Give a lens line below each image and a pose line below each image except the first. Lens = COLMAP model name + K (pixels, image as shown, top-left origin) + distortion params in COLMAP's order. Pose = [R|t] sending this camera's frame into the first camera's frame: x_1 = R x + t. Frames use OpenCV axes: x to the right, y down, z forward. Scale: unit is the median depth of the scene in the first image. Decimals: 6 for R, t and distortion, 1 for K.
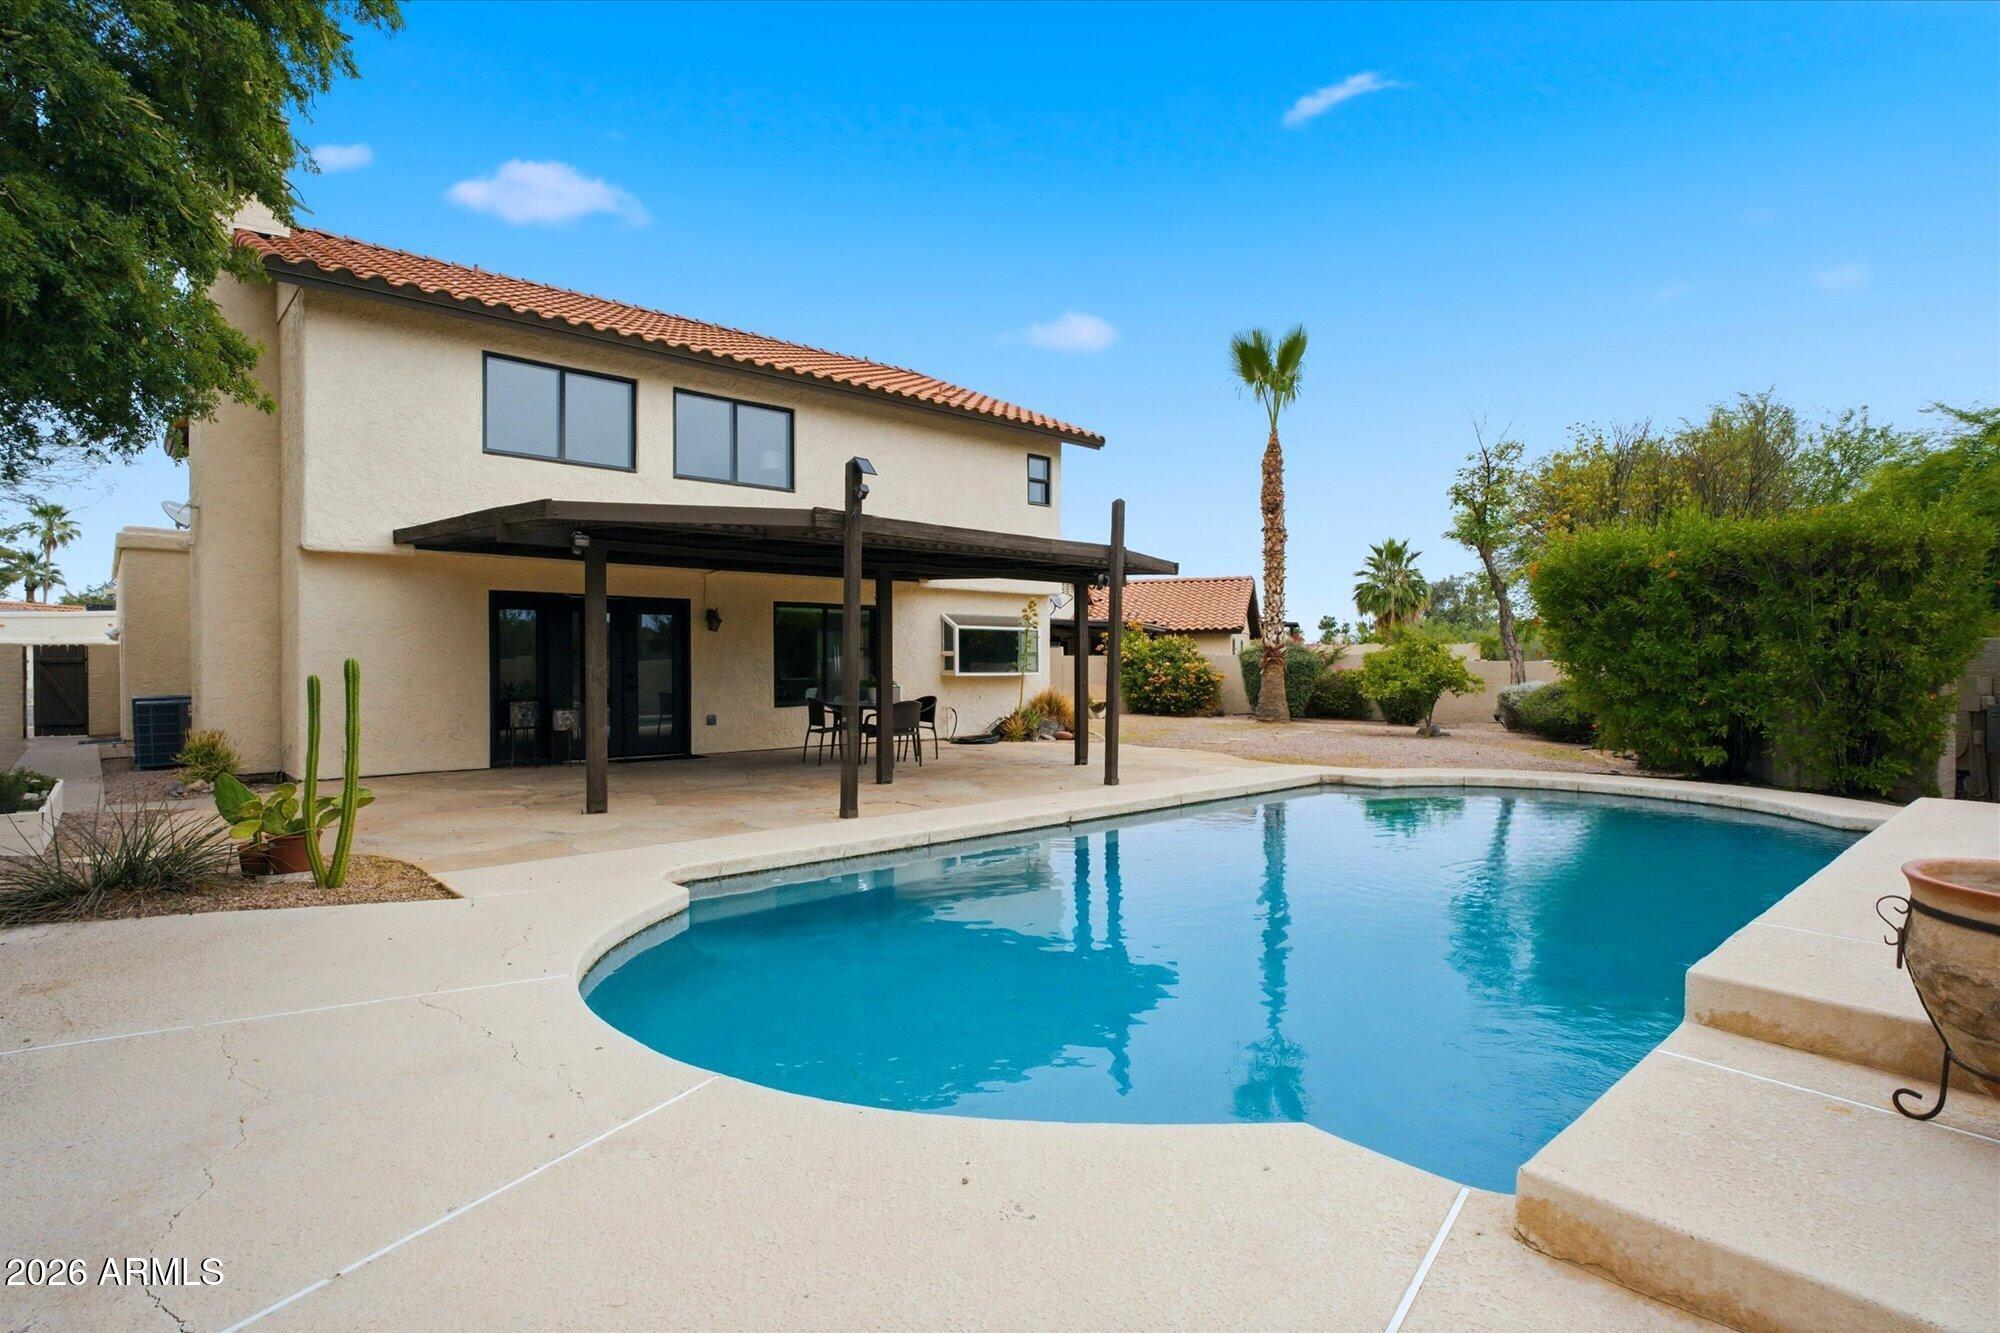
lens RADIAL K [[1007.1, 0, 983.2], [0, 1007.1, 651.9], [0, 0, 1]] dist [-0.002205, -0.000150]
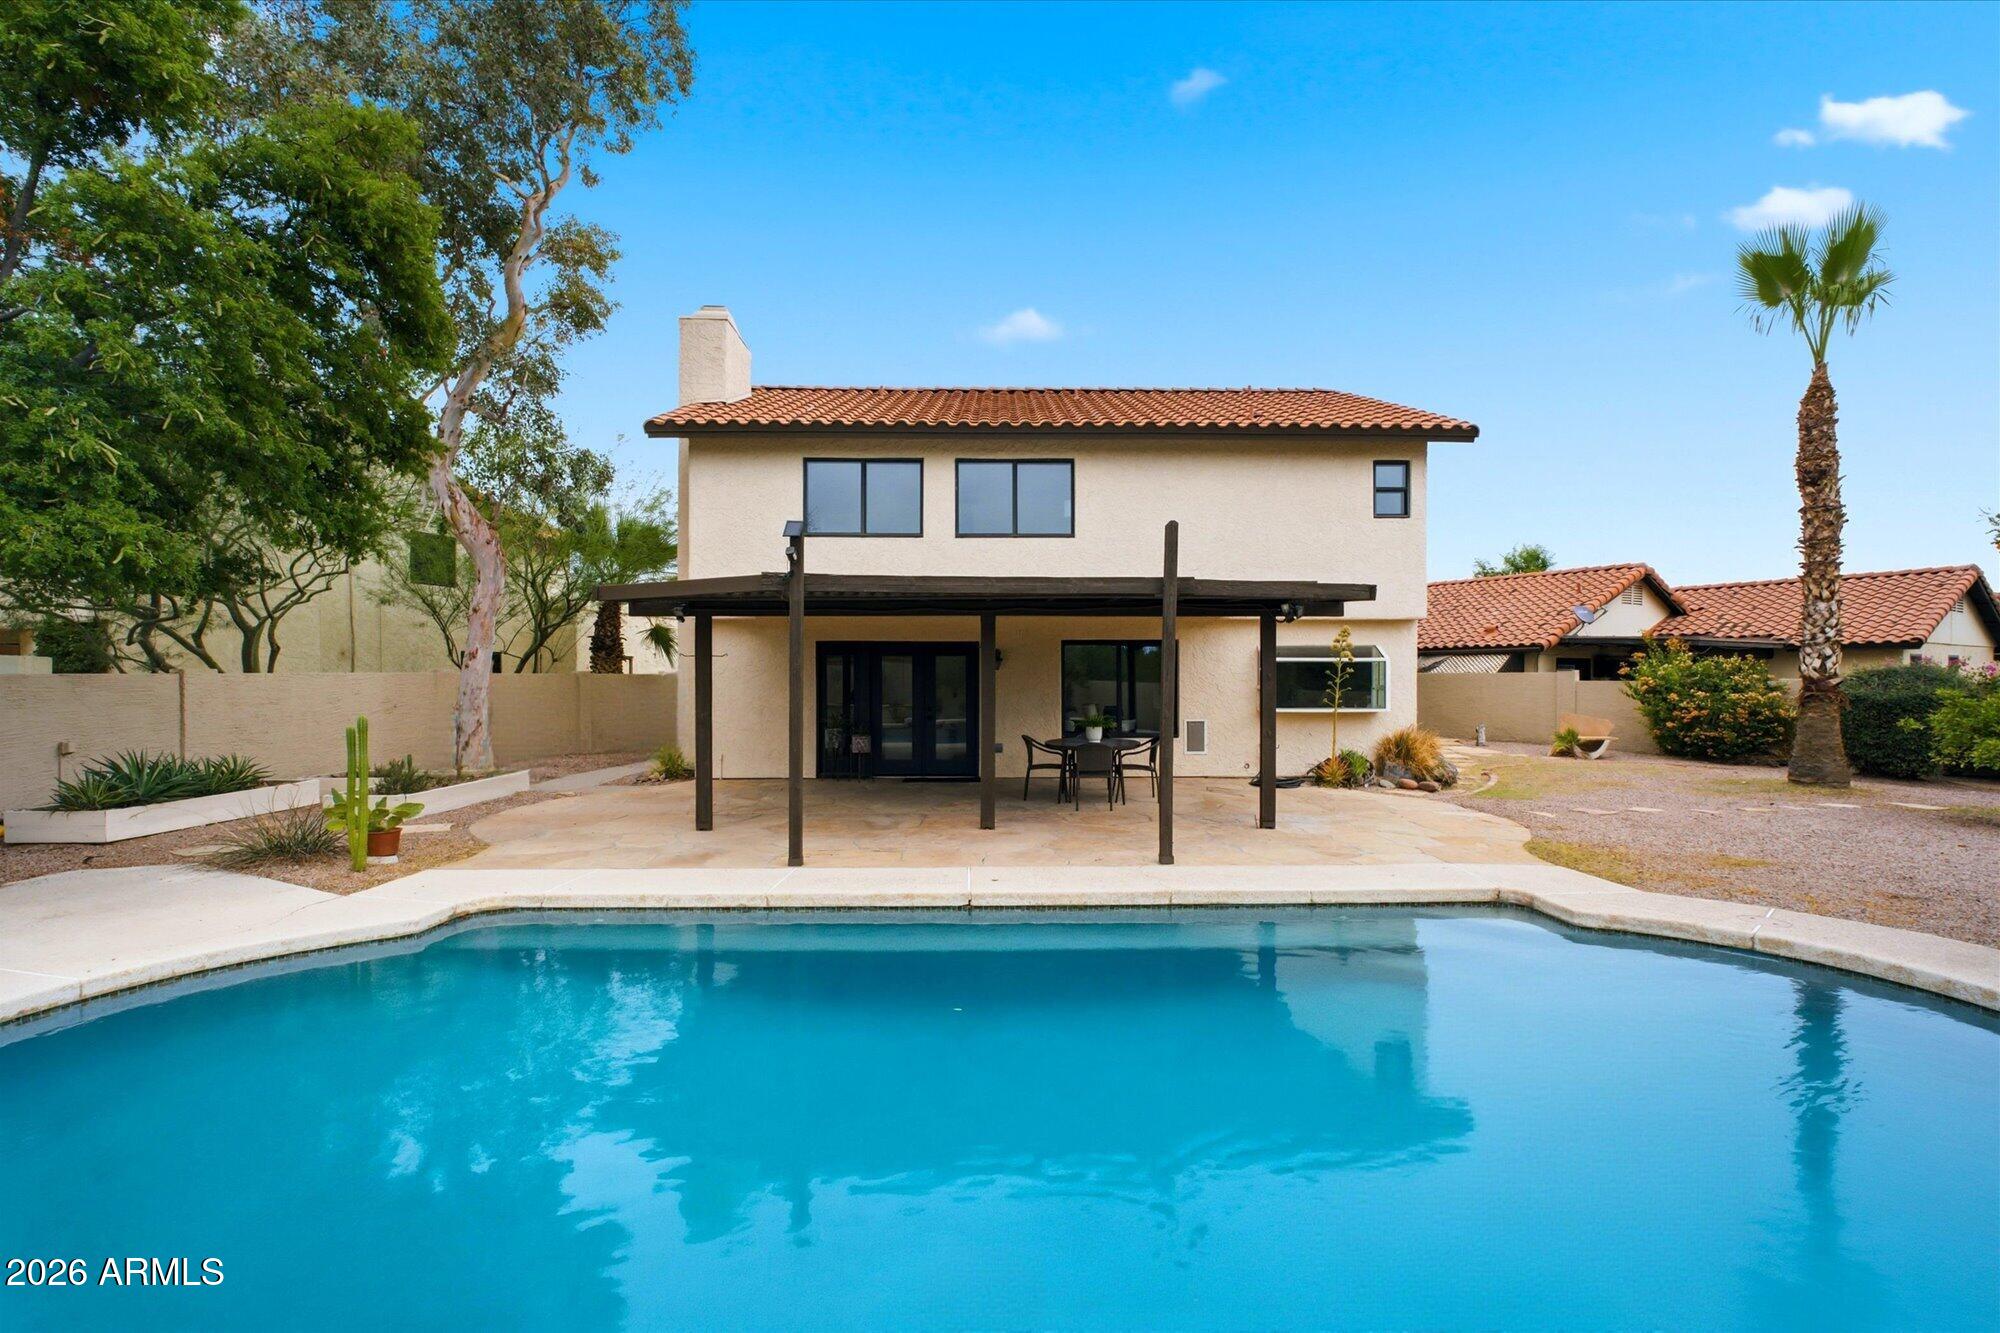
lens RADIAL K [[850.1, 0, 1009.7], [0, 850.1, 664.6], [0, 0, 1]] dist [-0.002974, 0.000615]
pose [[0.763905, -0.006324, -0.645298, 0.300526], [0.007207, 0.999973, -0.001268, -0.021056], [0.645289, -0.003682, 0.763930, 0.239697]]
